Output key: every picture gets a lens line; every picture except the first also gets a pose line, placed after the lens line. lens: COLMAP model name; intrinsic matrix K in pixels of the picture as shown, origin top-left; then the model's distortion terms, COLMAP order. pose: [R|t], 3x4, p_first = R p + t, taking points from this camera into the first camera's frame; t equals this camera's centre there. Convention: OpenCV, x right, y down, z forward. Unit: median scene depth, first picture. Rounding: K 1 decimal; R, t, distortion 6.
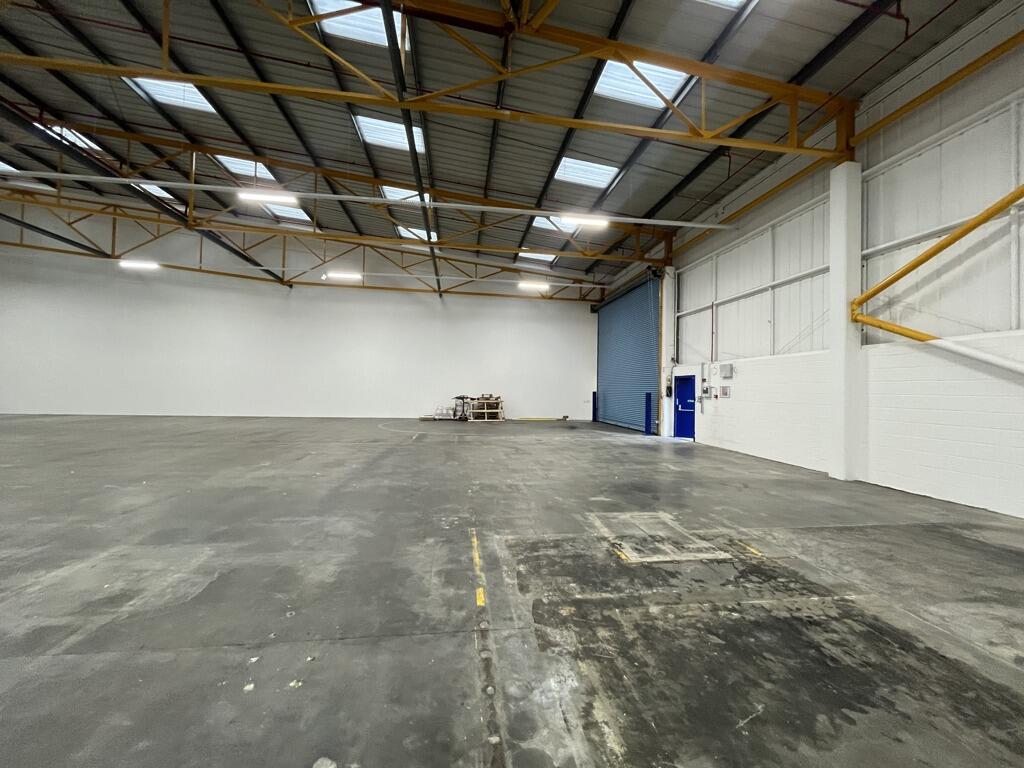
lens RADIAL K [[411.7, 0, 512.0], [0, 411.7, 384.0], [0, 0, 1]] dist [-0.002048, -0.000300]
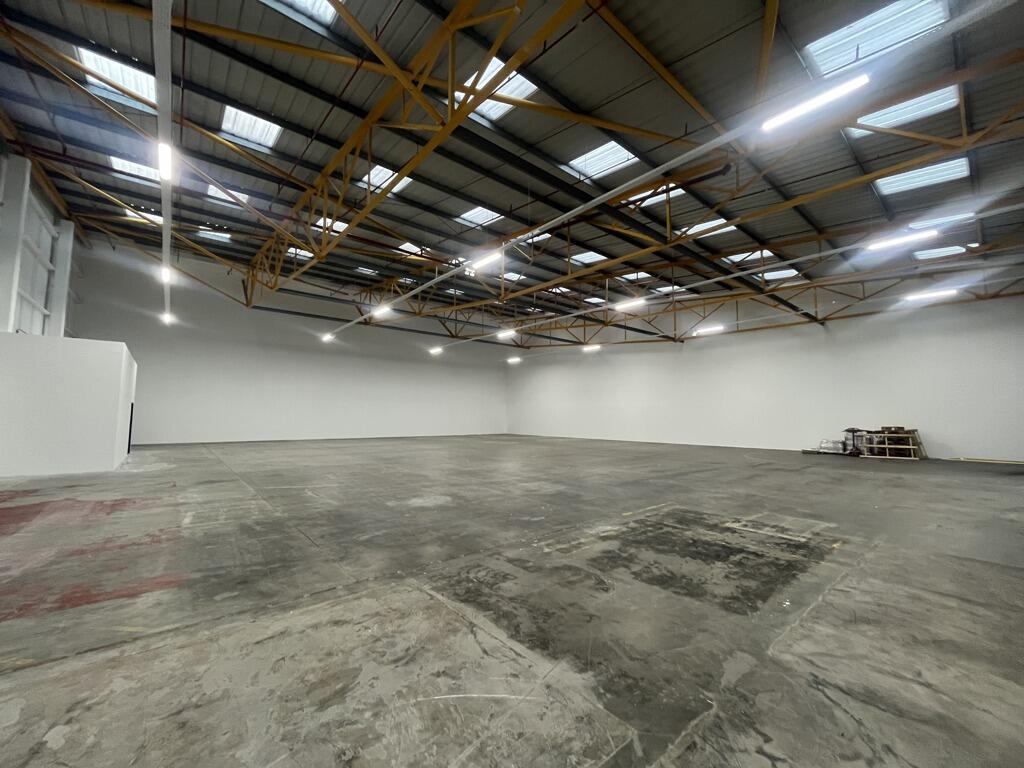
lens RADIAL K [[411.7, 0, 512.0], [0, 411.7, 384.0], [0, 0, 1]] dist [-0.002048, -0.000300]
pose [[0.531202, -0.082826, -0.843187, 1.460980], [0.016546, 0.996034, -0.087416, -0.011383], [0.847084, 0.032484, 0.530466, -0.726931]]
